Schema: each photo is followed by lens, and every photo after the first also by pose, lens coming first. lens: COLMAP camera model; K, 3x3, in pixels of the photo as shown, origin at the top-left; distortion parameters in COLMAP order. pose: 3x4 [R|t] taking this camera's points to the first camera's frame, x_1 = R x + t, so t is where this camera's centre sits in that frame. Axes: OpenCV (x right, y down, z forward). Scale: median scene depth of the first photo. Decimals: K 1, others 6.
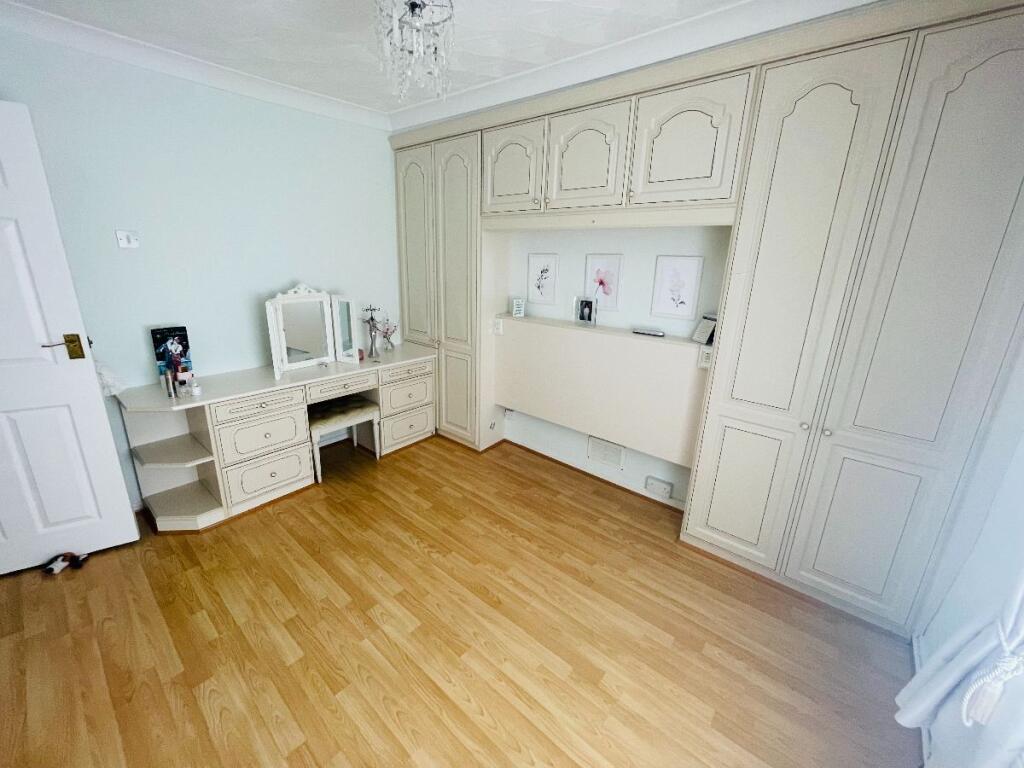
lens RADIAL K [[415.1, 0, 510.2], [0, 415.1, 379.6], [0, 0, 1]] dist [-0.003248, 0.002172]
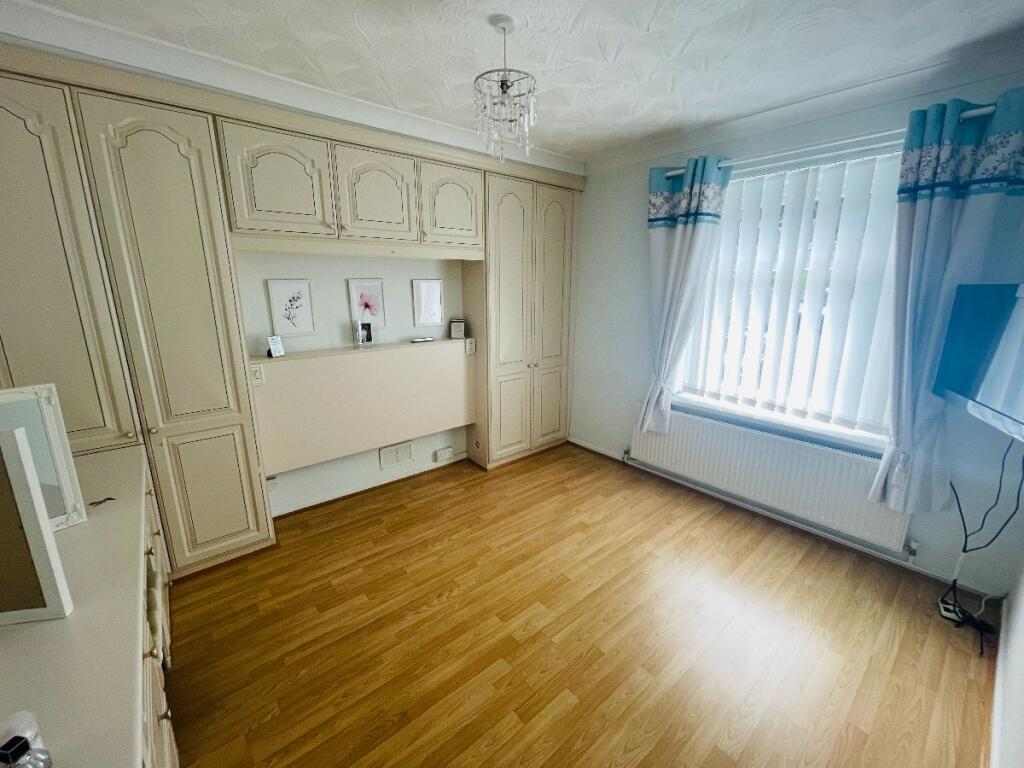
lens RADIAL K [[415.1, 0, 508.4], [0, 415.1, 379.1], [0, 0, 1]] dist [-0.003248, 0.002172]
pose [[0.172414, -0.255200, 0.951392, -0.889200], [0.287979, 0.936716, 0.199076, -0.184033], [-0.941988, 0.239657, 0.234995, 0.505203]]
